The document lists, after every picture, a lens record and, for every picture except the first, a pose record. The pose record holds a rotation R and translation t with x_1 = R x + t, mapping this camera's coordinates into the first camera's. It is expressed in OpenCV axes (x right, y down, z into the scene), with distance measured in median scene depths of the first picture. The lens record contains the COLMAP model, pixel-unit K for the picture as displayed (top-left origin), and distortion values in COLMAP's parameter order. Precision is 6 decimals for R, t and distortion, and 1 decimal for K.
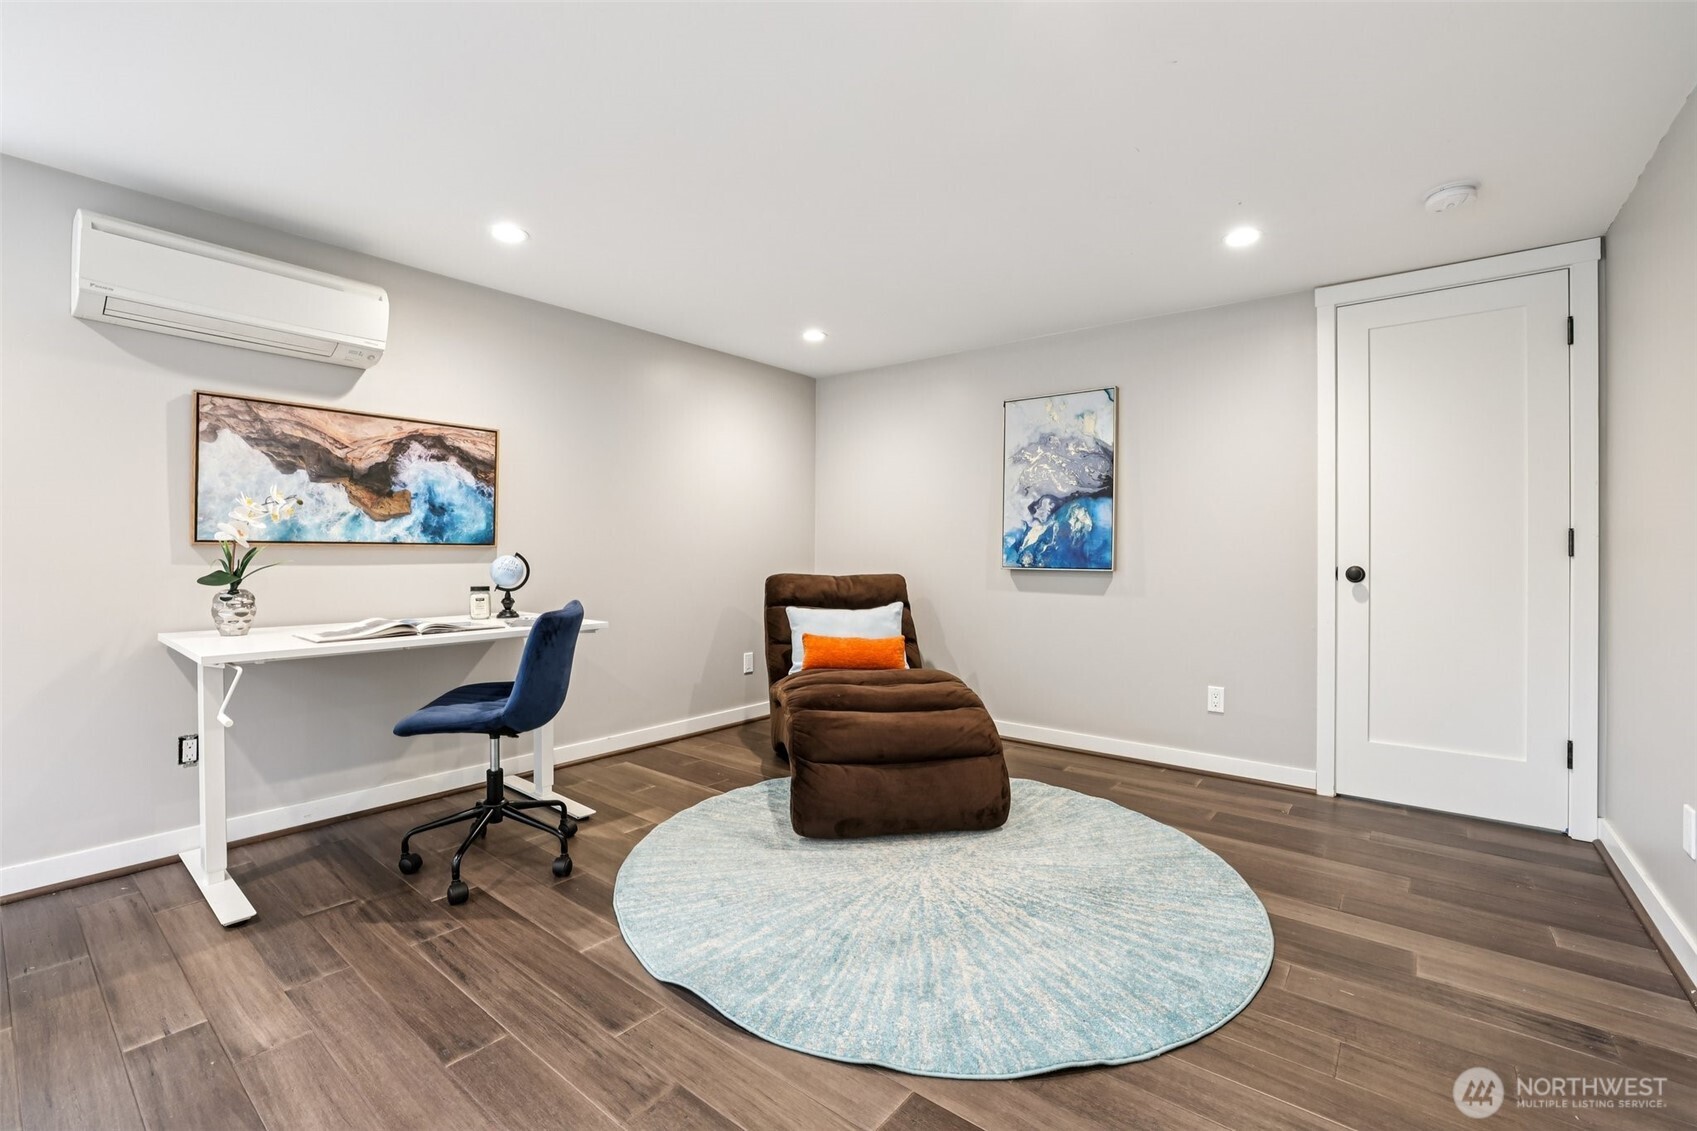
lens RADIAL K [[744.6, 0, 851.2], [0, 744.6, 554.2], [0, 0, 1]] dist [-0.002029, 0.000148]
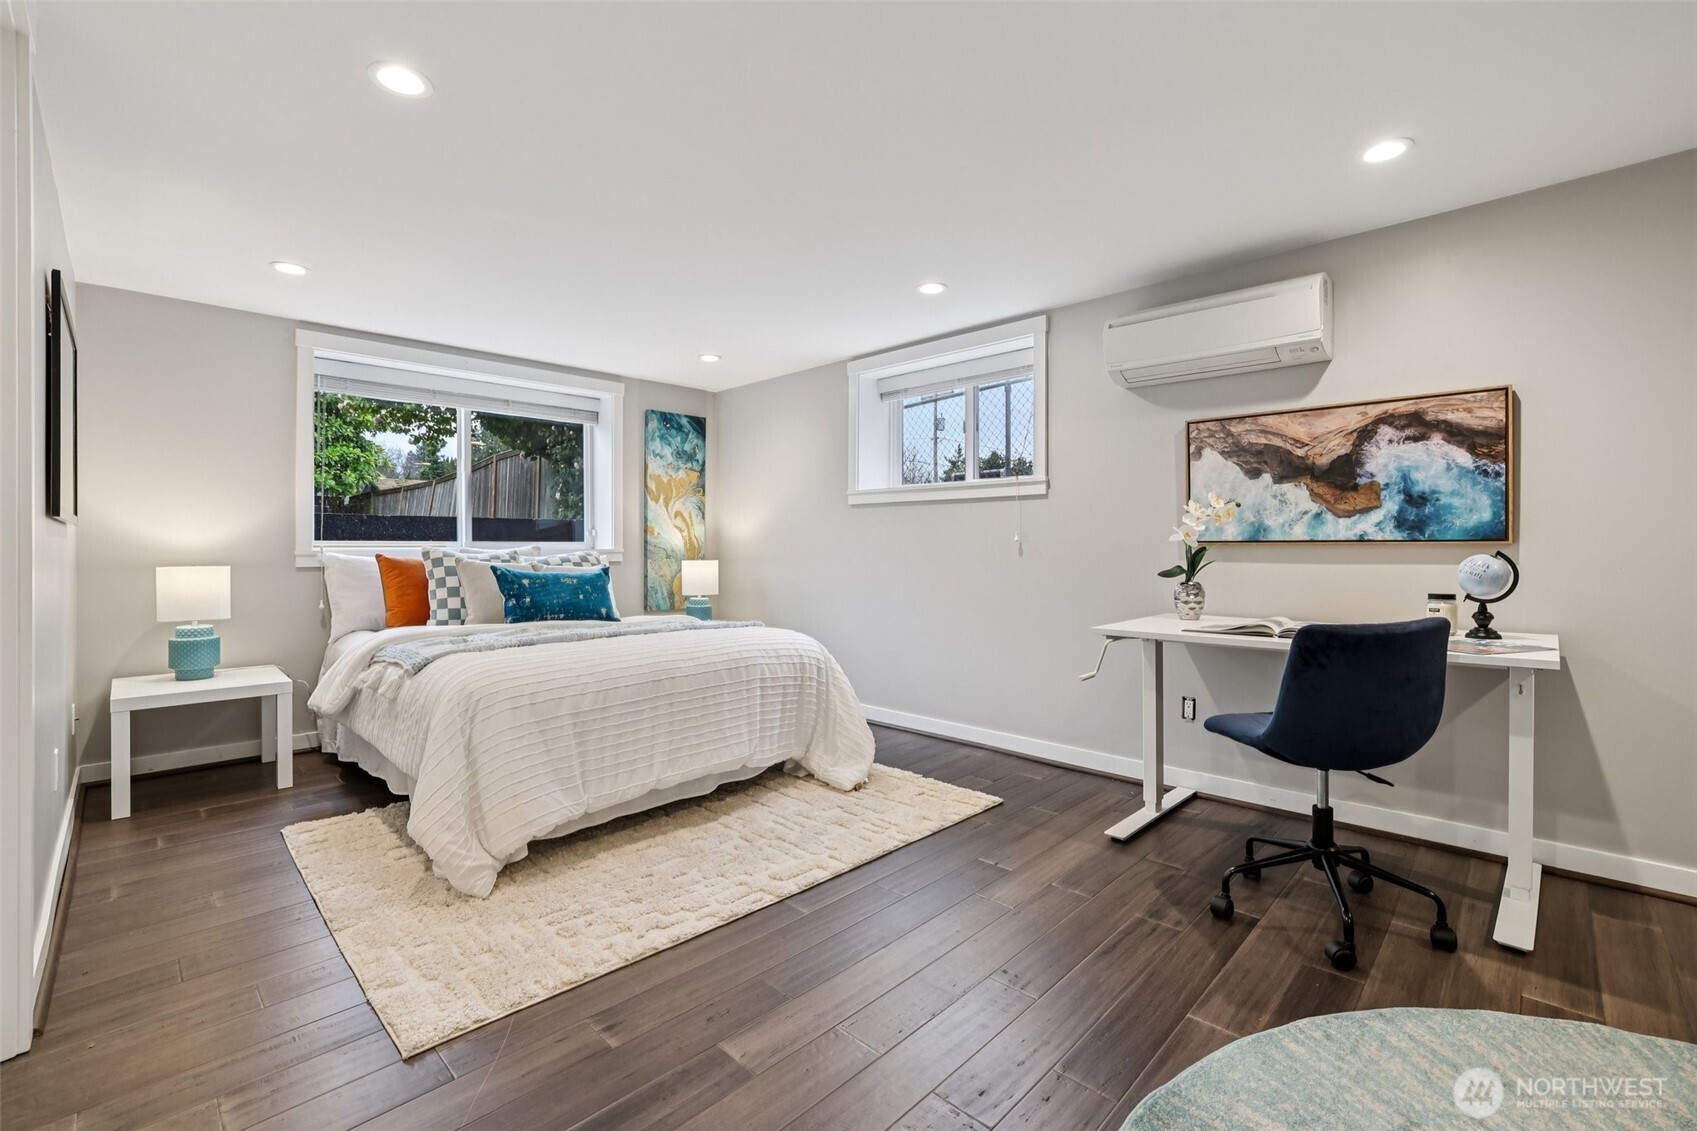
lens RADIAL K [[744.6, 0, 851.2], [0, 744.6, 554.2], [0, 0, 1]] dist [-0.002029, 0.000148]
pose [[-0.082728, 0.001492, -0.996571, 0.351980], [-0.005384, 0.999984, 0.001944, 0.003197], [0.996558, 0.005526, -0.082718, 0.461196]]
